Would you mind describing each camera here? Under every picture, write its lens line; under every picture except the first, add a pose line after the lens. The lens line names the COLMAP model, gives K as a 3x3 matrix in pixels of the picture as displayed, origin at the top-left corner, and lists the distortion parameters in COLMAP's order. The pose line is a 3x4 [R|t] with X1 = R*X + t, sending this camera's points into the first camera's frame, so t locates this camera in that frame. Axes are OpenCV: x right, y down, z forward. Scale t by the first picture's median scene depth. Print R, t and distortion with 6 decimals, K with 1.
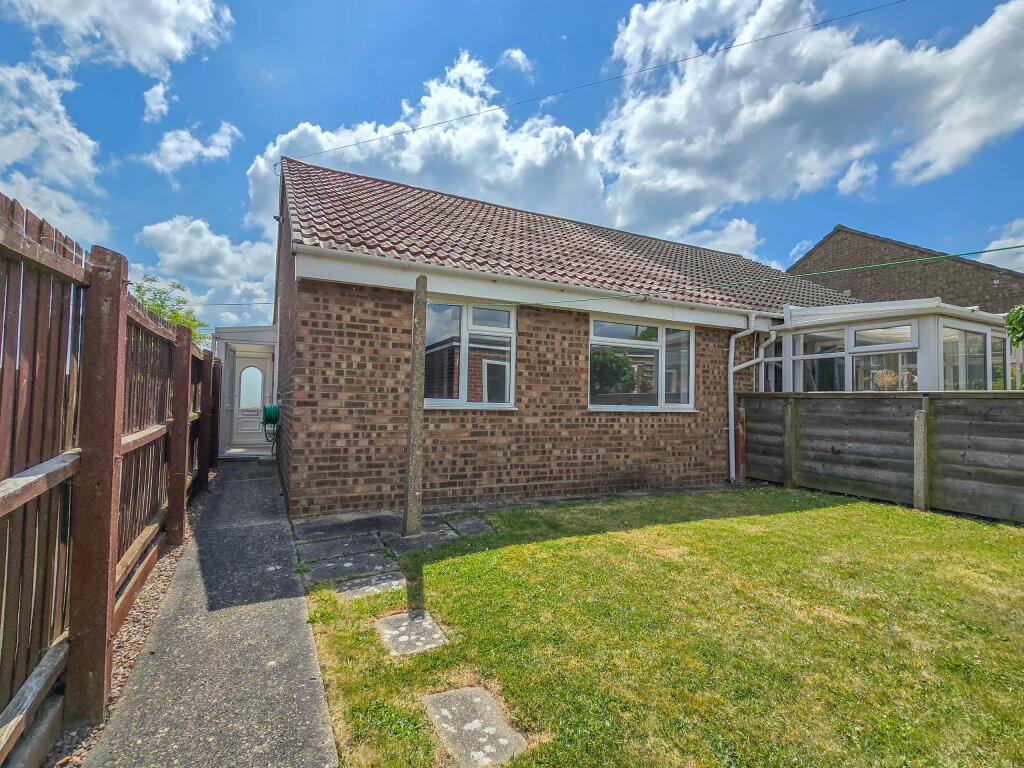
lens RADIAL K [[504.2, 0, 508.4], [0, 504.2, 384.1], [0, 0, 1]] dist [-0.004234, -0.000318]
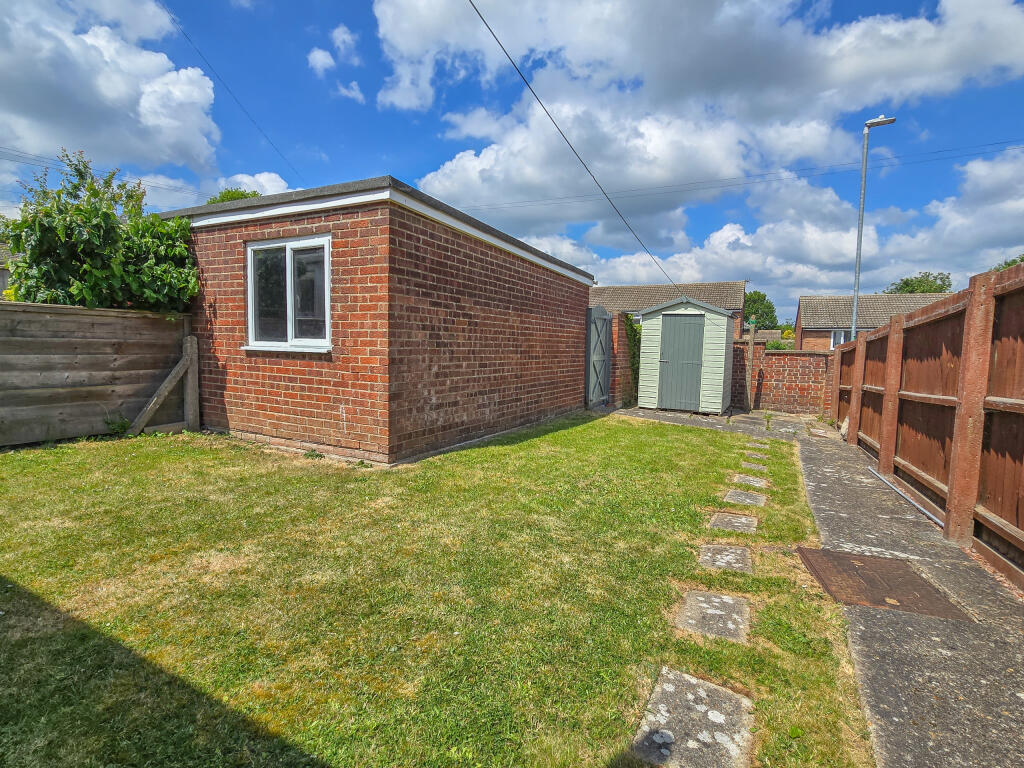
lens RADIAL K [[504.2, 0, 507.2], [0, 504.2, 383.3], [0, 0, 1]] dist [-0.004234, -0.000318]
pose [[-0.582056, -0.093017, 0.807811, -0.346760], [-0.065242, 0.995575, 0.067628, 0.050348], [-0.810527, -0.013340, -0.585550, 1.053842]]
